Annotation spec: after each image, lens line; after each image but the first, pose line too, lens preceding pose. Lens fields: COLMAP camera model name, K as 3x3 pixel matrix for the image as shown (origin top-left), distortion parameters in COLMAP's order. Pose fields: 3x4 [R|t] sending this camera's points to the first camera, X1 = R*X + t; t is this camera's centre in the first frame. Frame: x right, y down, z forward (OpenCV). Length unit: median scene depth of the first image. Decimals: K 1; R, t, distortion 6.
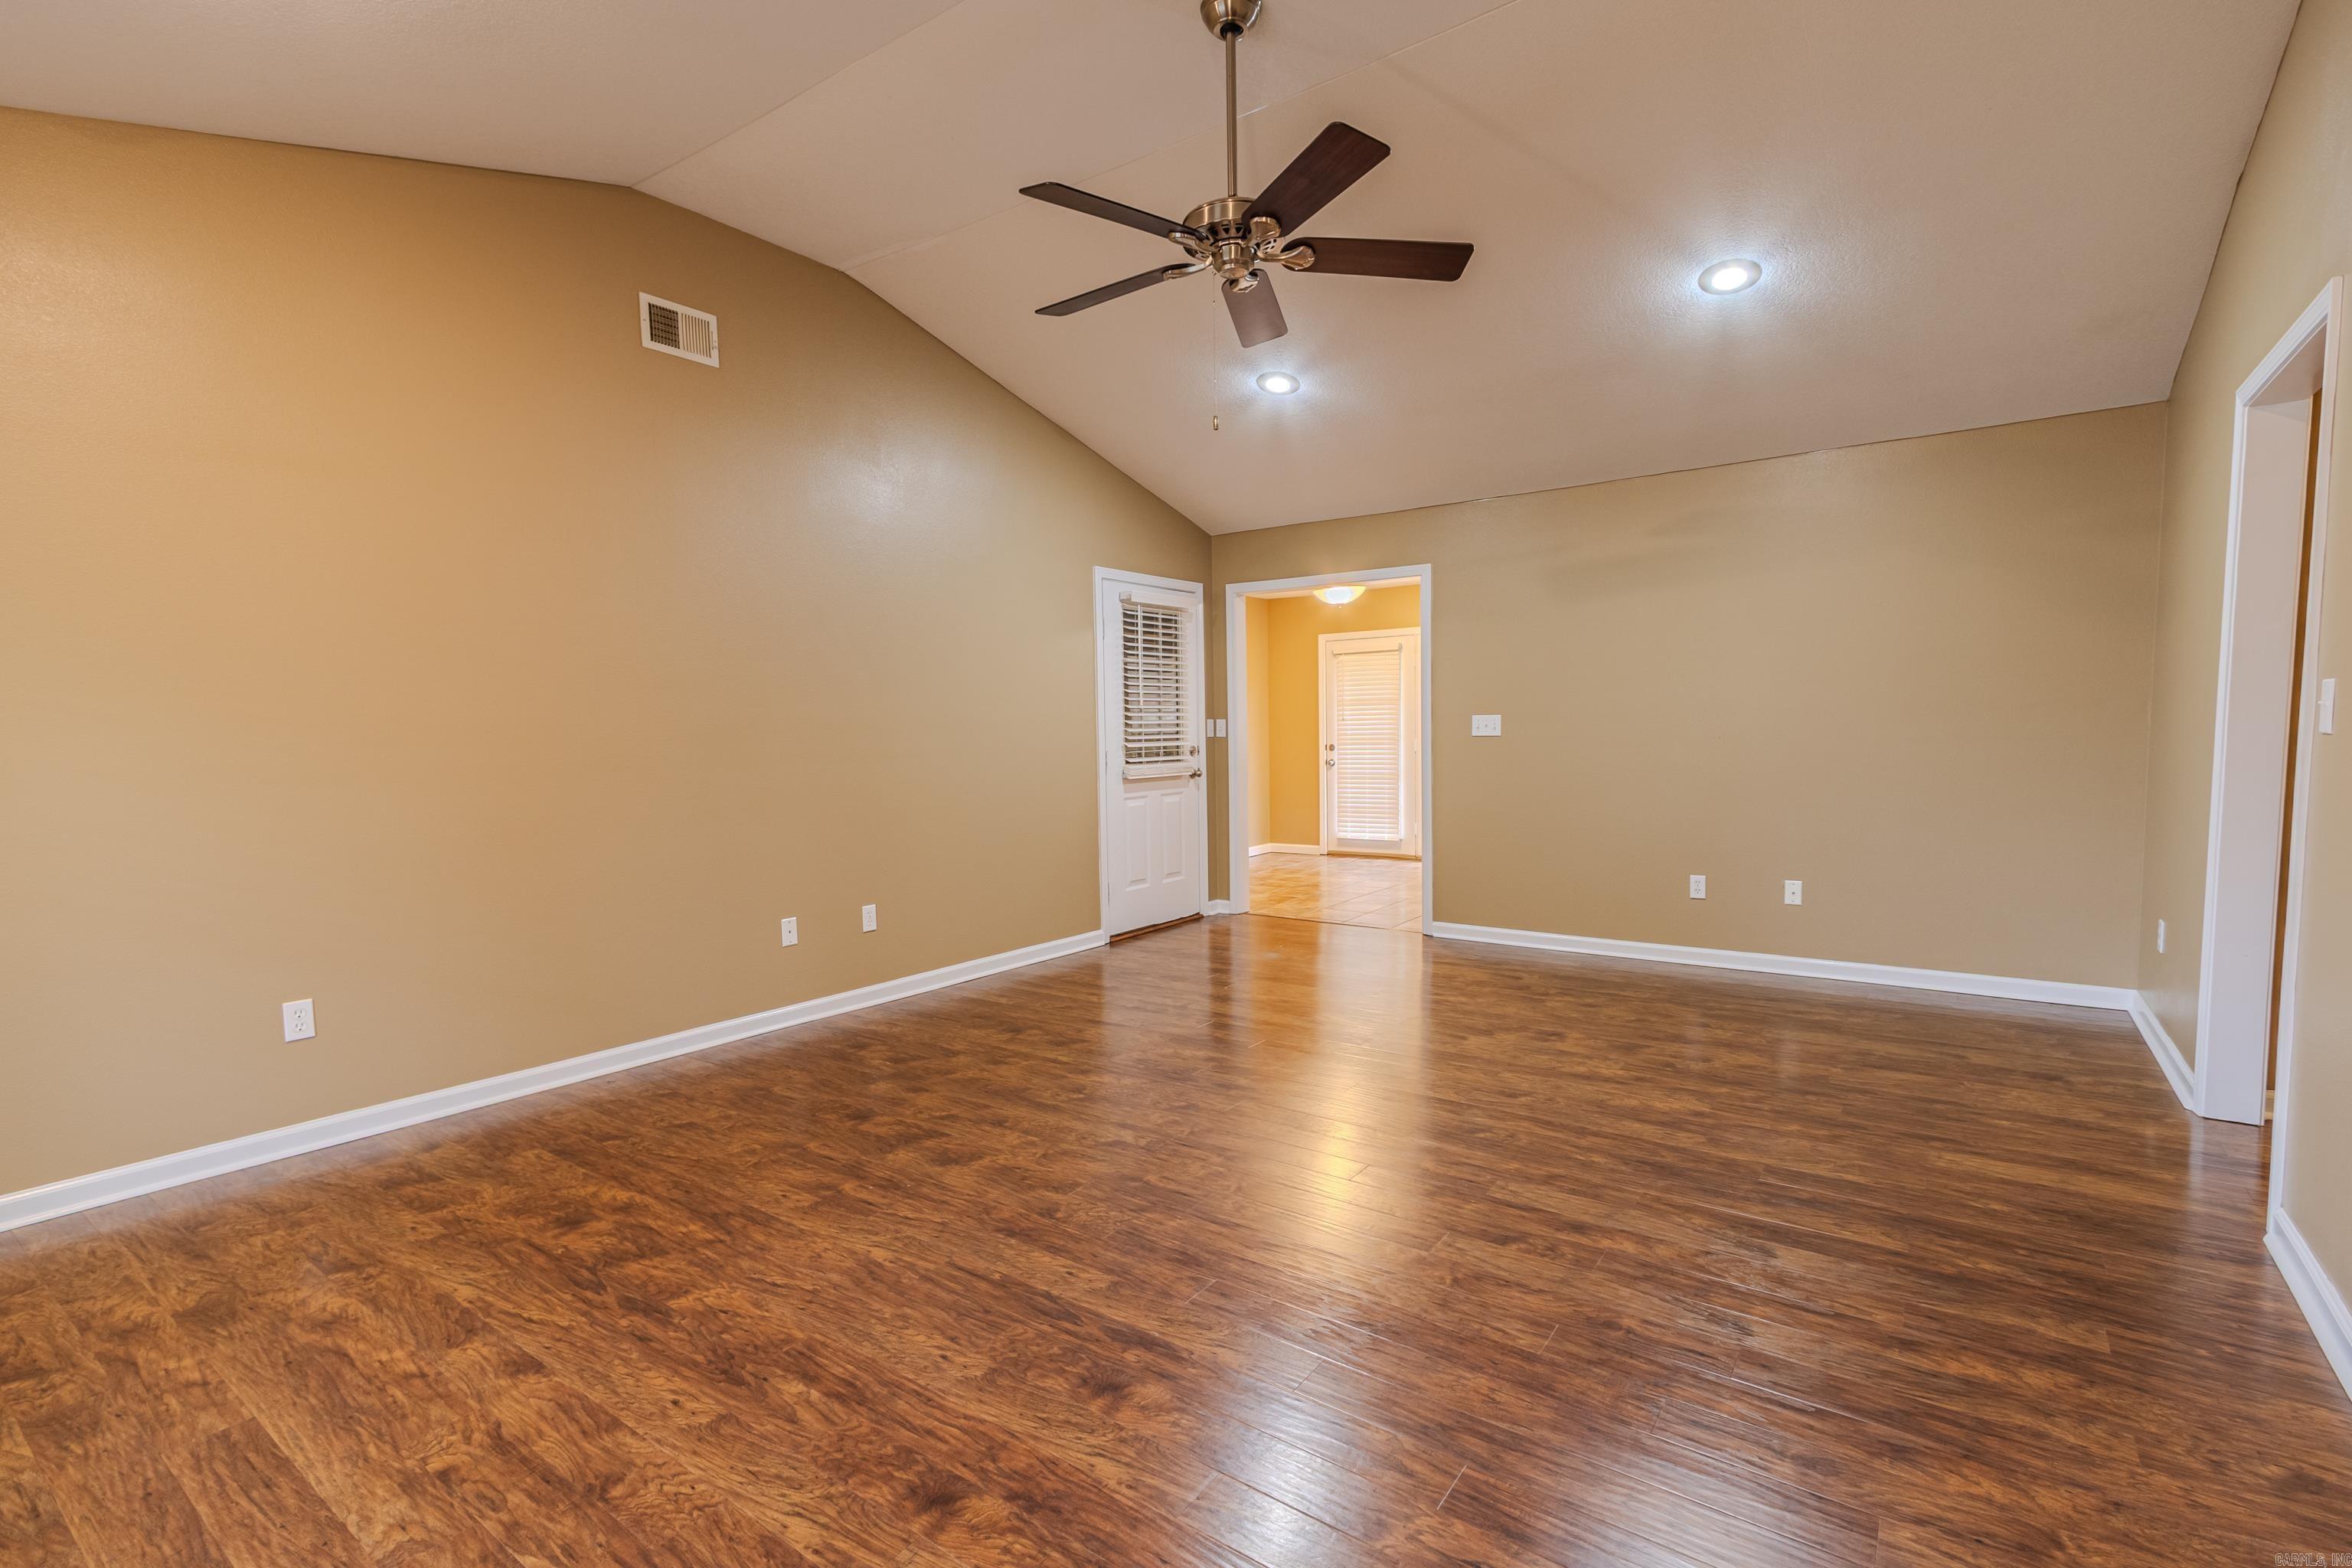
lens RADIAL K [[1079.4, 0, 1157.3], [0, 1079.4, 811.8], [0, 0, 1]] dist [0.002086, -0.000346]
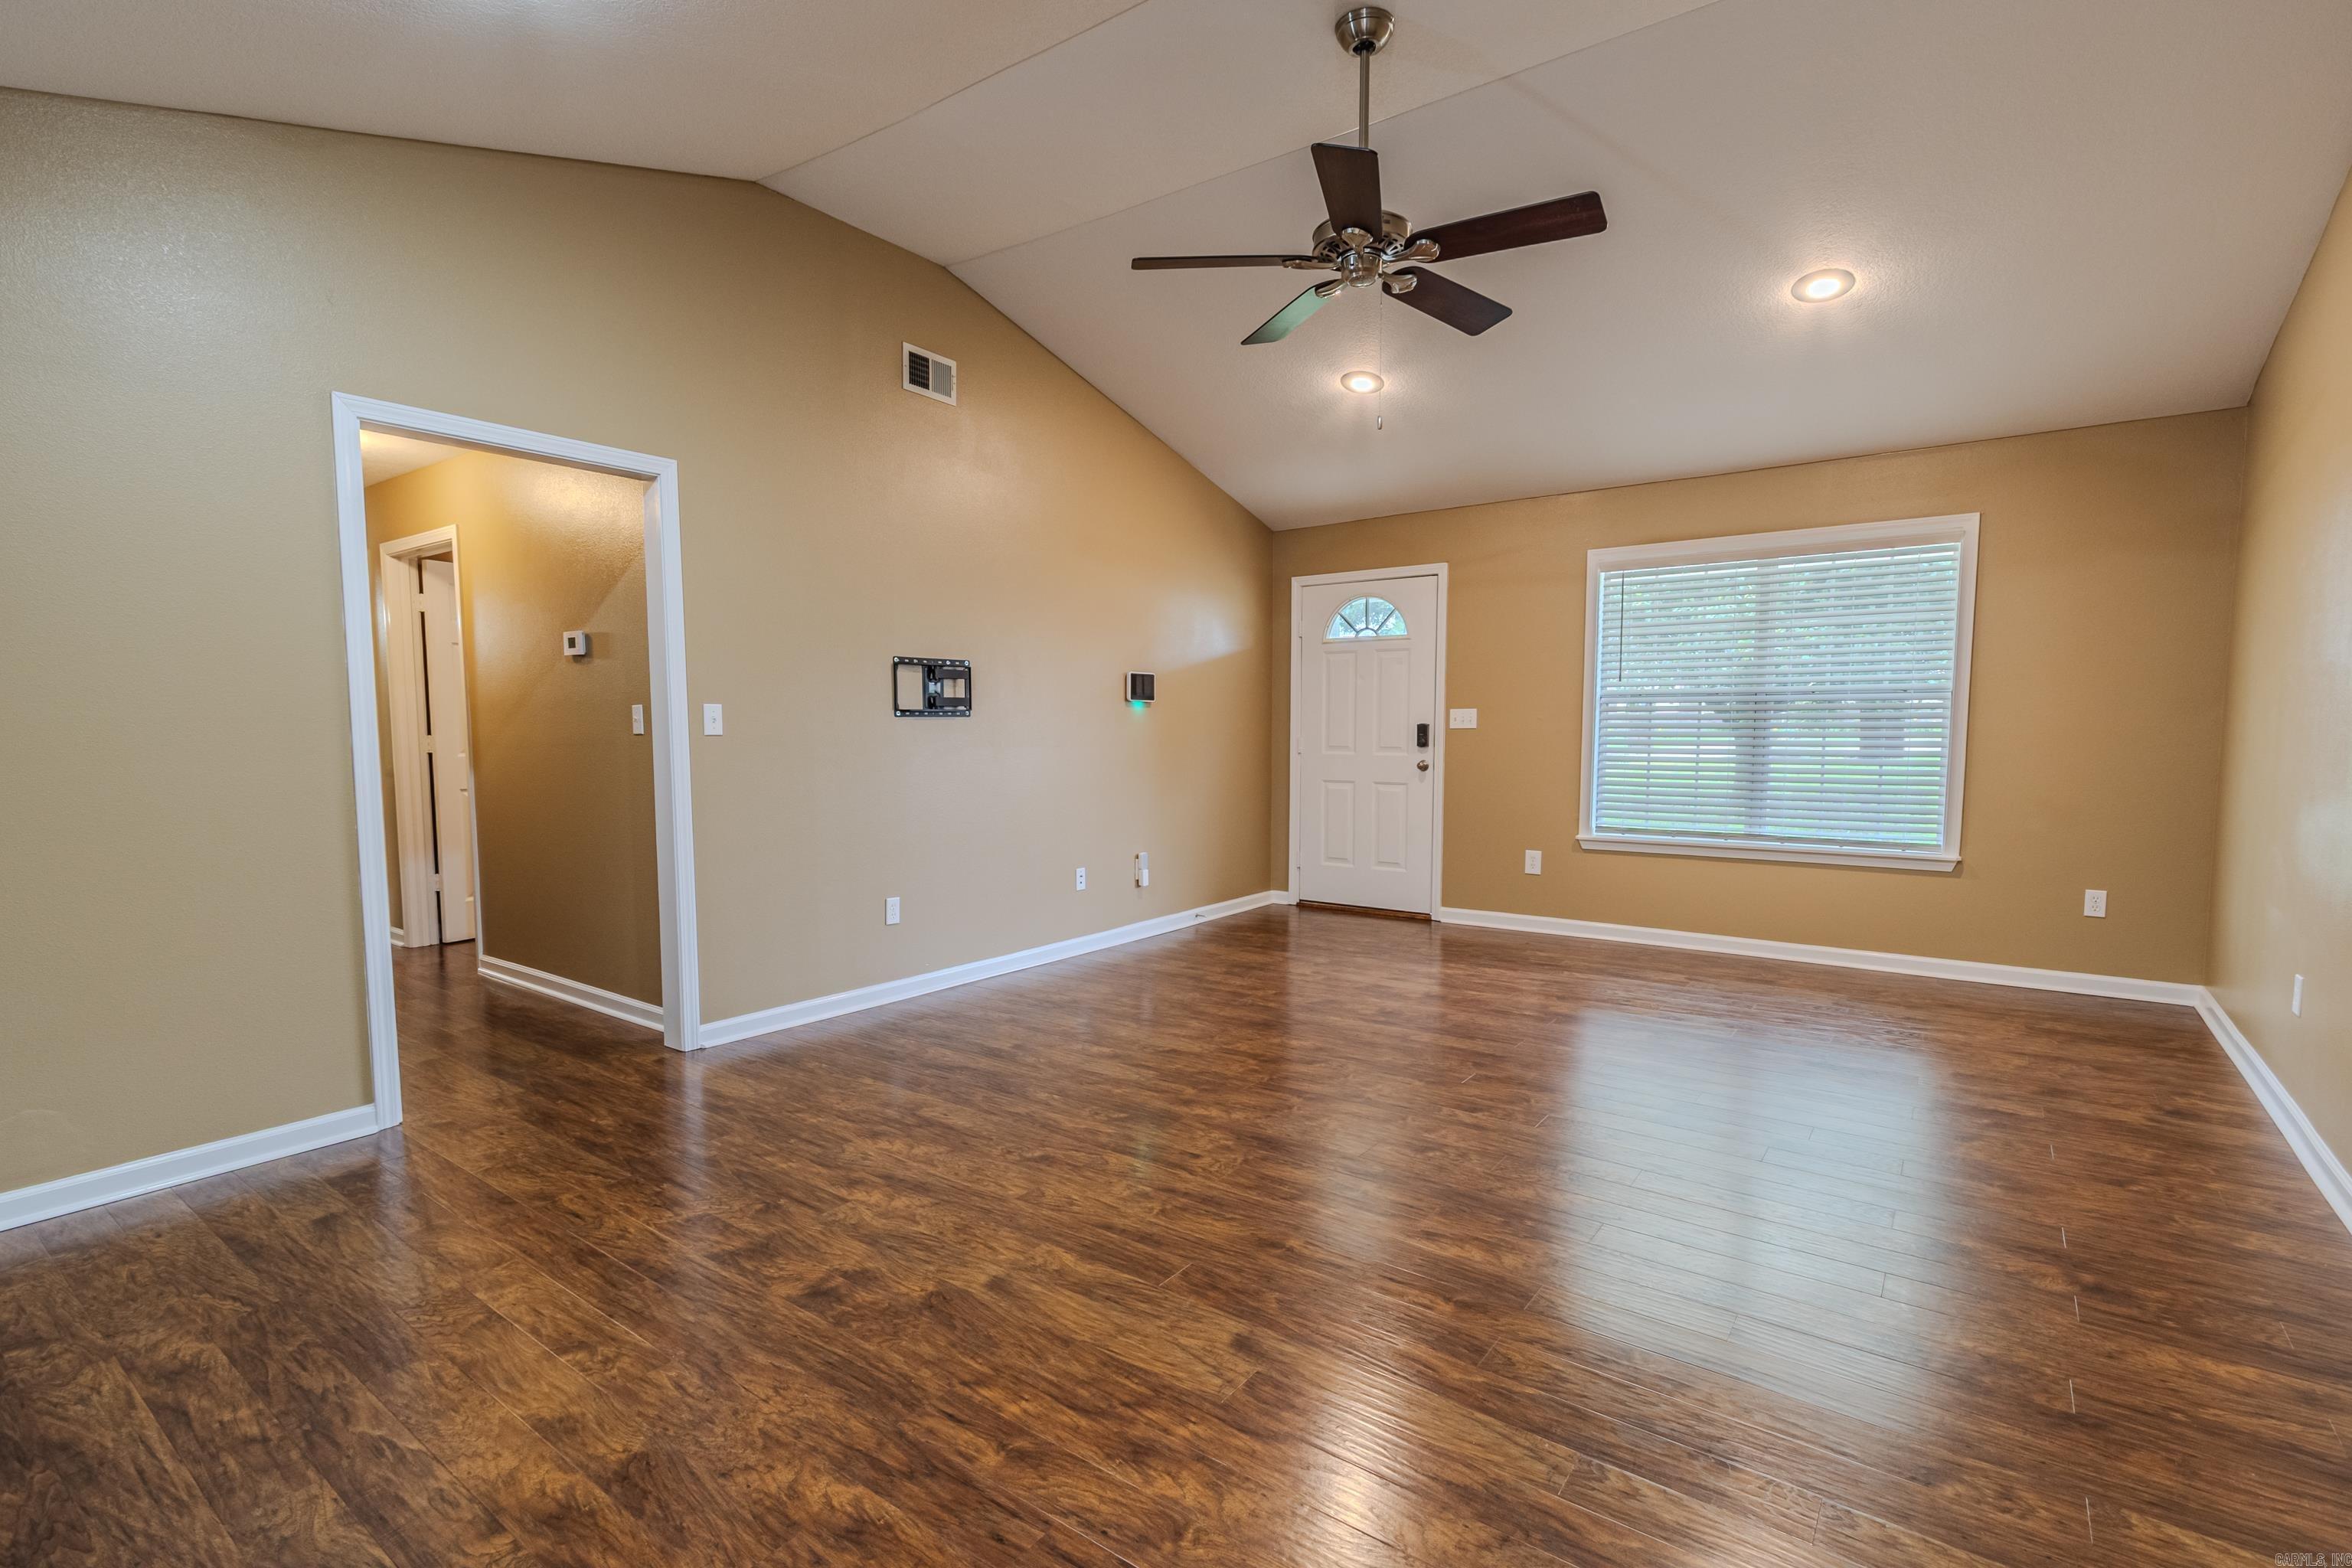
lens RADIAL K [[1080.2, 0, 1177.7], [0, 1080.2, 808.0], [0, 0, 1]] dist [0.008162, -0.001507]
pose [[-0.999829, 0.018417, -0.001857, 0.204219], [0.017919, 0.988149, 0.152447, -0.127085], [0.004643, 0.152388, -0.988310, 1.665228]]
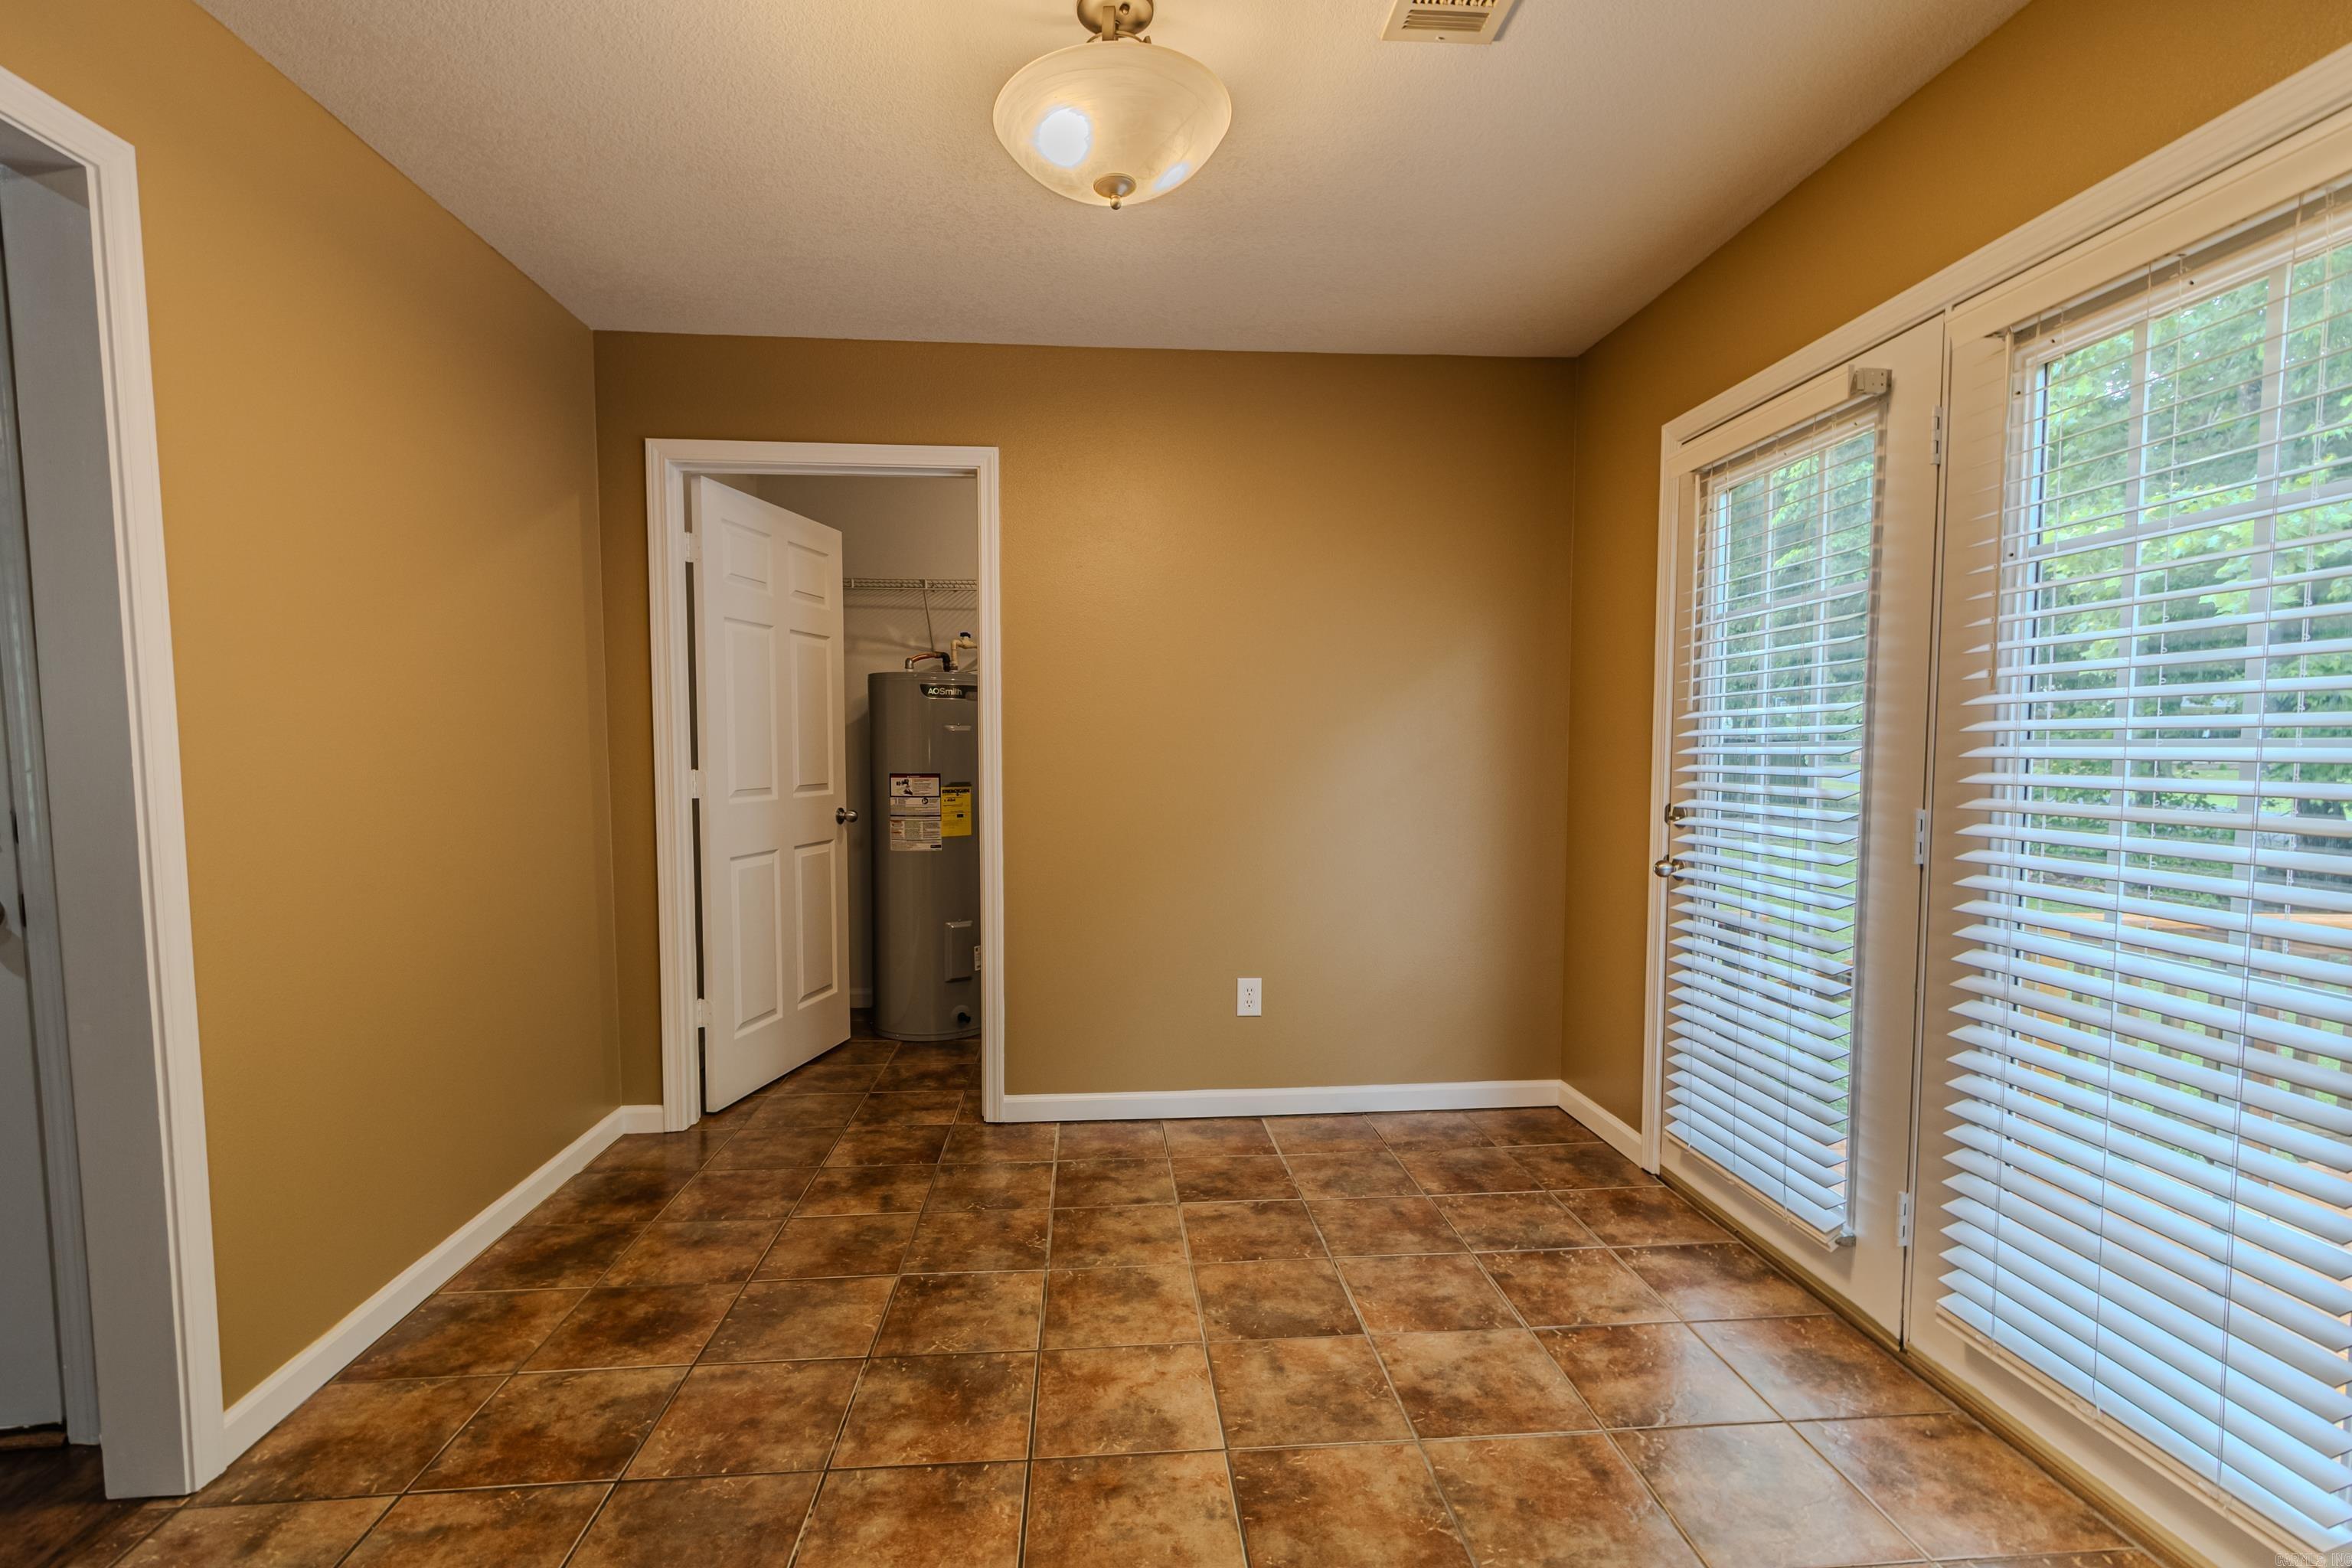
lens RADIAL K [[1079.4, 0, 1157.3], [0, 1079.4, 811.8], [0, 0, 1]] dist [0.002086, -0.000346]
pose [[0.650552, 0.066696, -0.756528, 0.764408], [-0.068814, 0.997215, 0.028741, -0.157343], [0.756338, 0.033363, 0.653330, 1.883675]]
